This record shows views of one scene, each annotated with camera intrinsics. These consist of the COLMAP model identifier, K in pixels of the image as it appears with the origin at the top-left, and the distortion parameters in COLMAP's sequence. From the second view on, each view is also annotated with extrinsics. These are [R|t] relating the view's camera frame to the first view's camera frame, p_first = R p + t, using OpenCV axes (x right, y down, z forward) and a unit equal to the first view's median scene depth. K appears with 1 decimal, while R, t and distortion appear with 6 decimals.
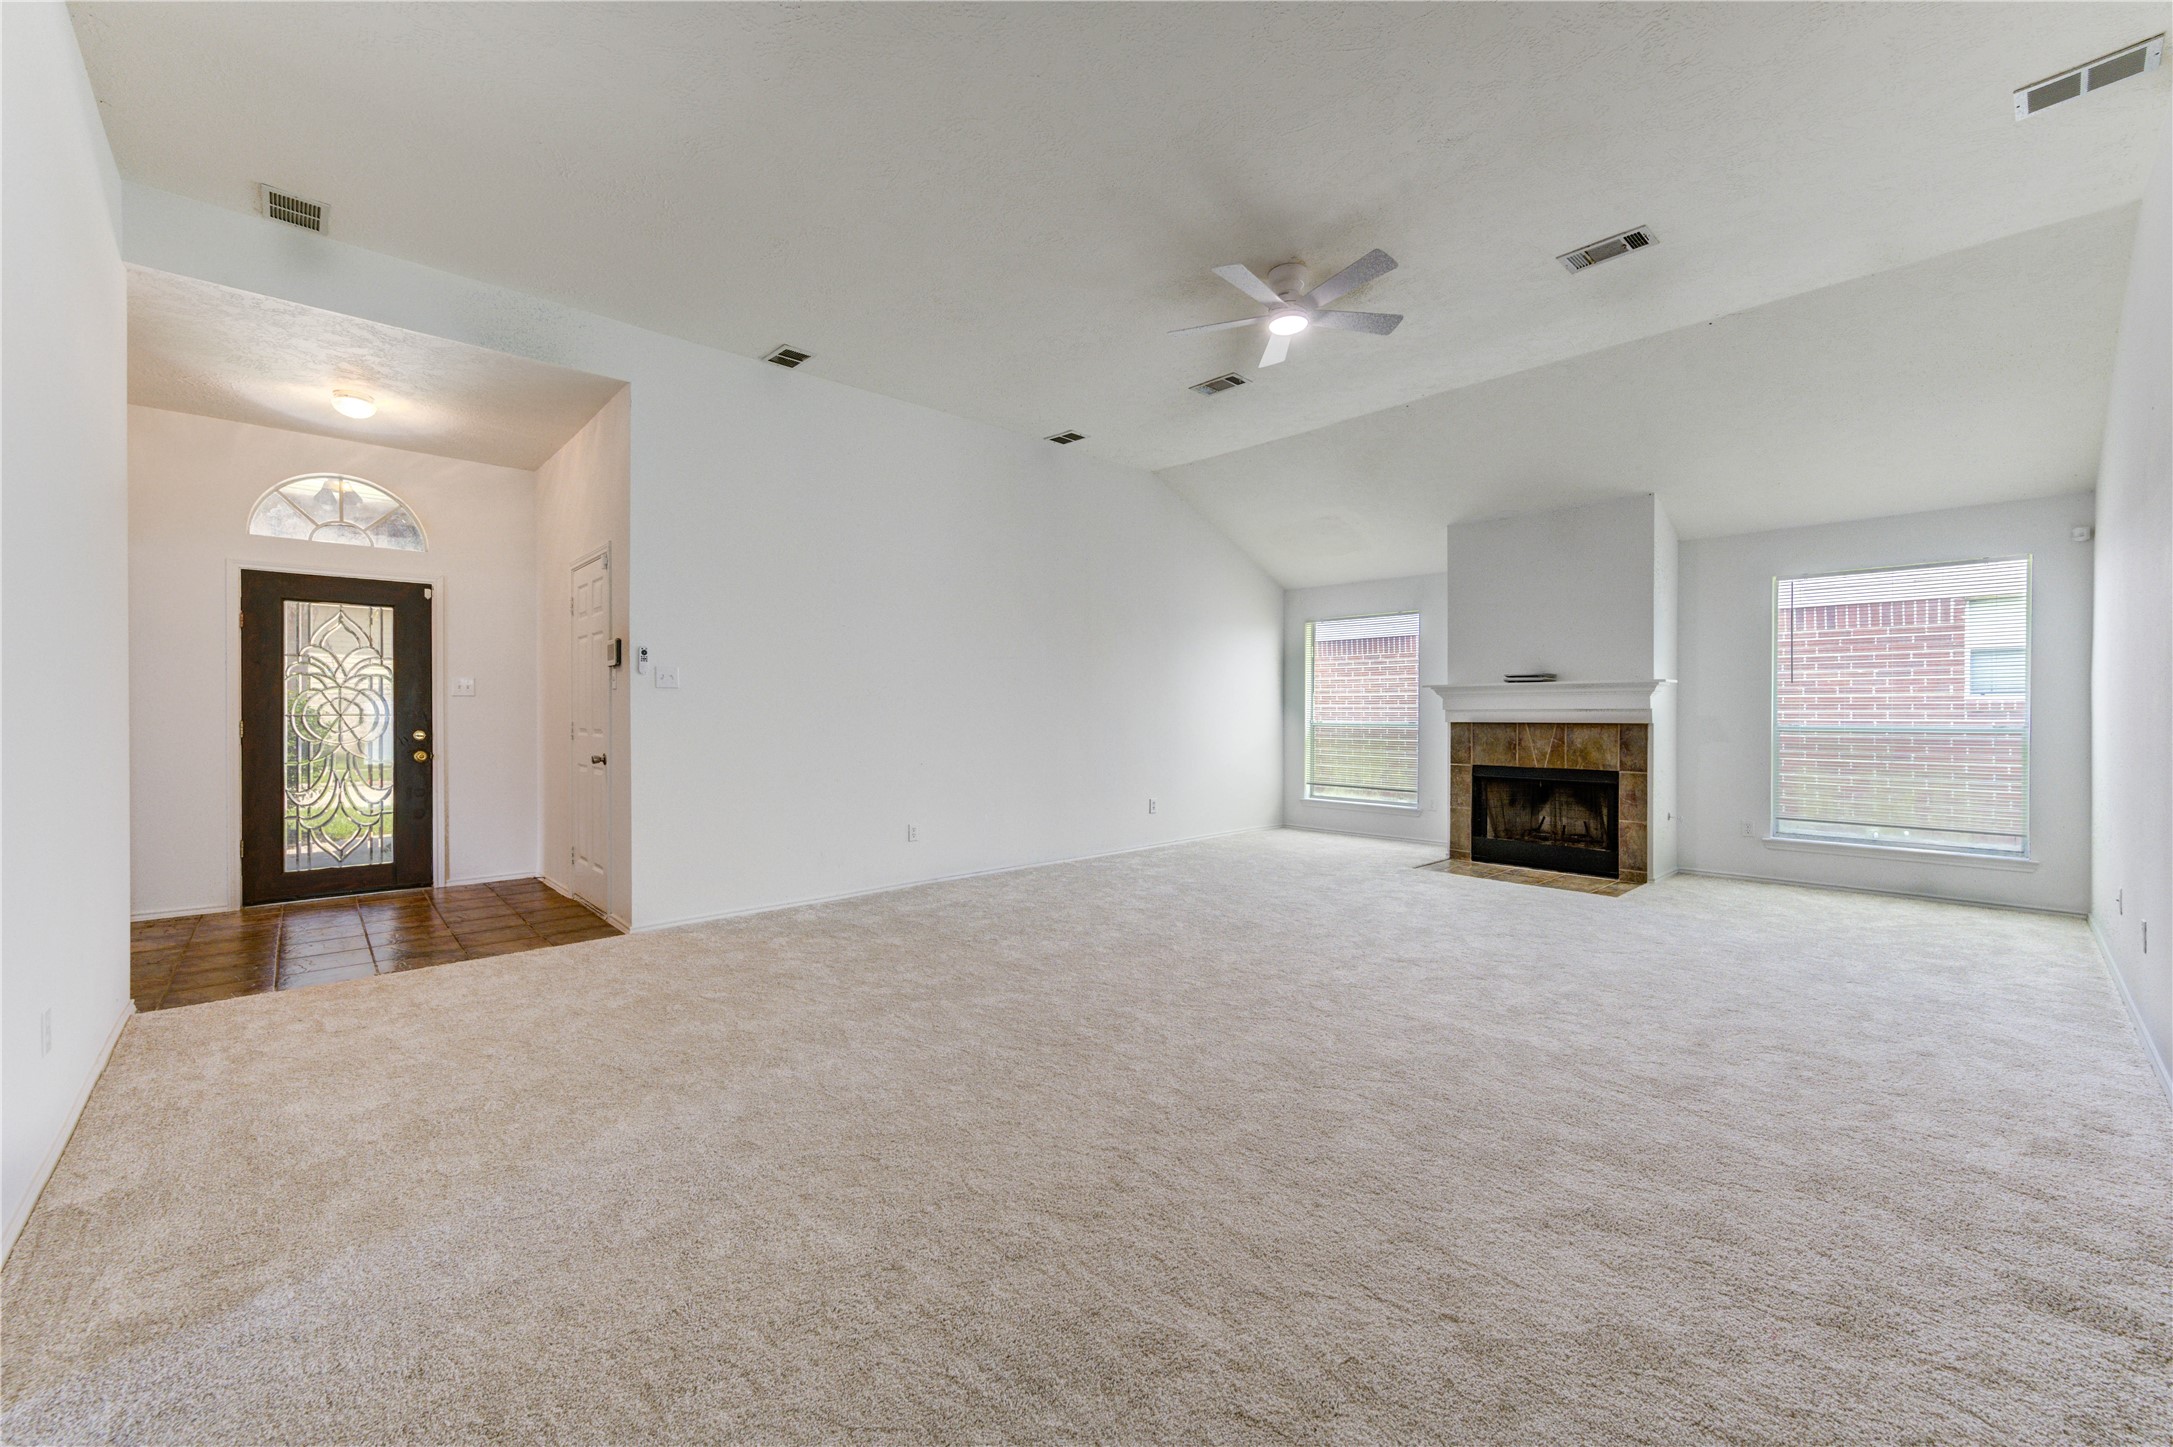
lens RADIAL K [[854.4, 0, 1084.6], [0, 854.4, 713.5], [0, 0, 1]] dist [0.004211, 0.000861]
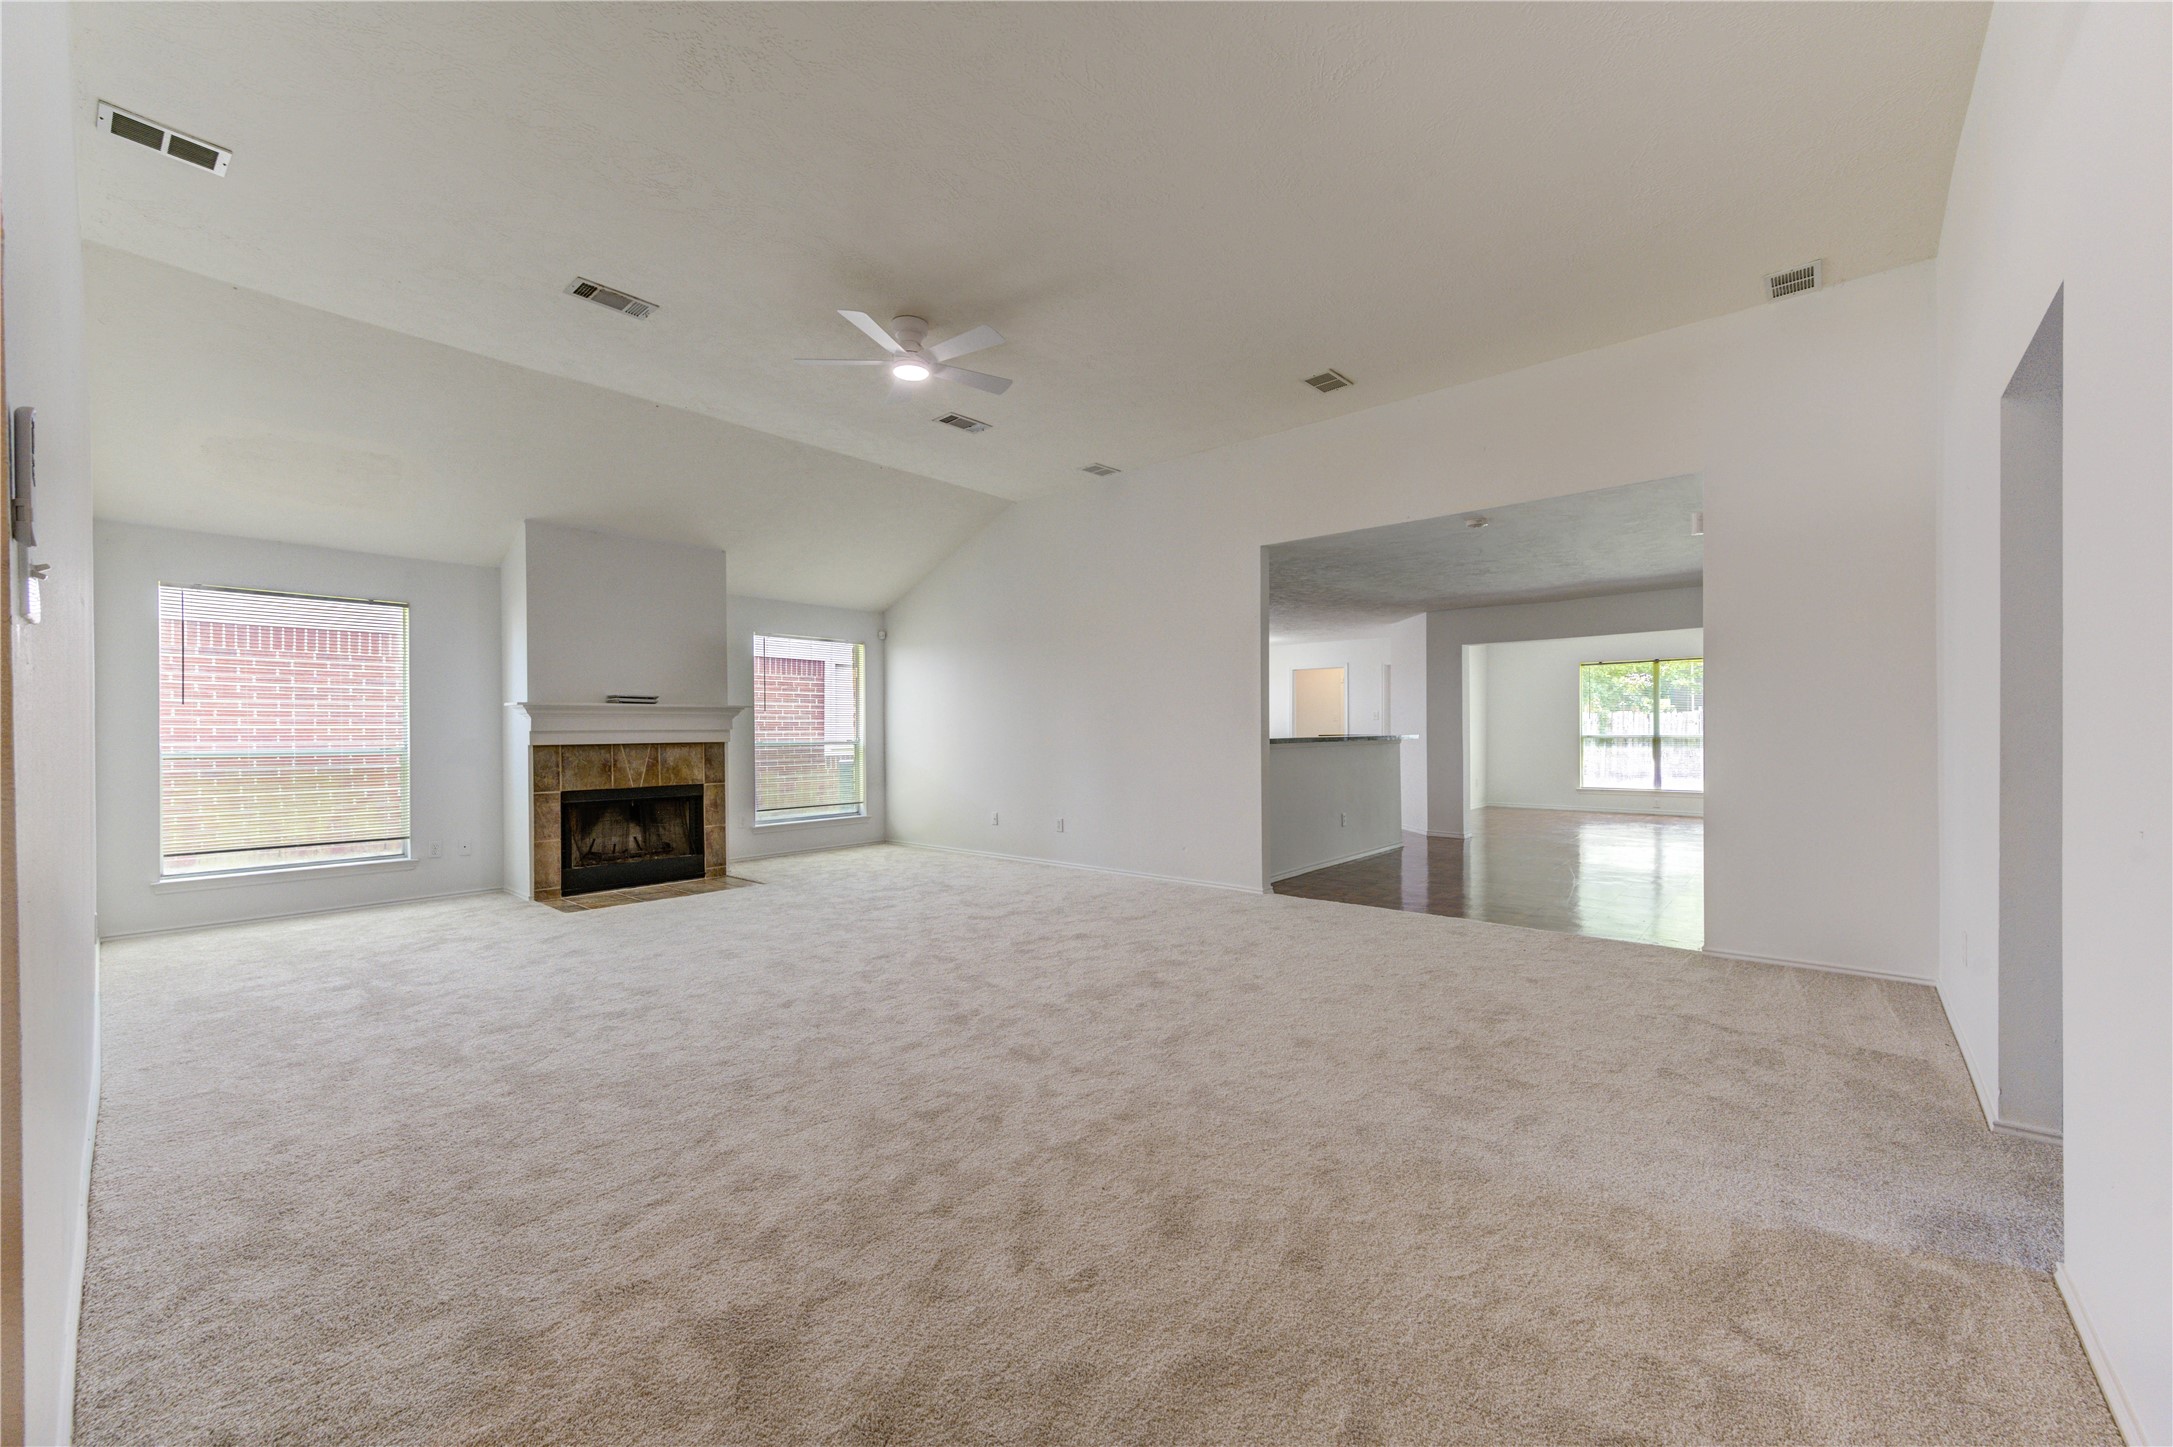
lens RADIAL K [[854.4, 0, 1084.9], [0, 854.4, 727.0], [0, 0, 1]] dist [0.004211, 0.000861]
pose [[-0.096553, 0.005402, 0.995313, -0.545578], [0.007996, 0.999957, -0.004651, 0.000267], [-0.995296, 0.007509, -0.096592, 0.571811]]
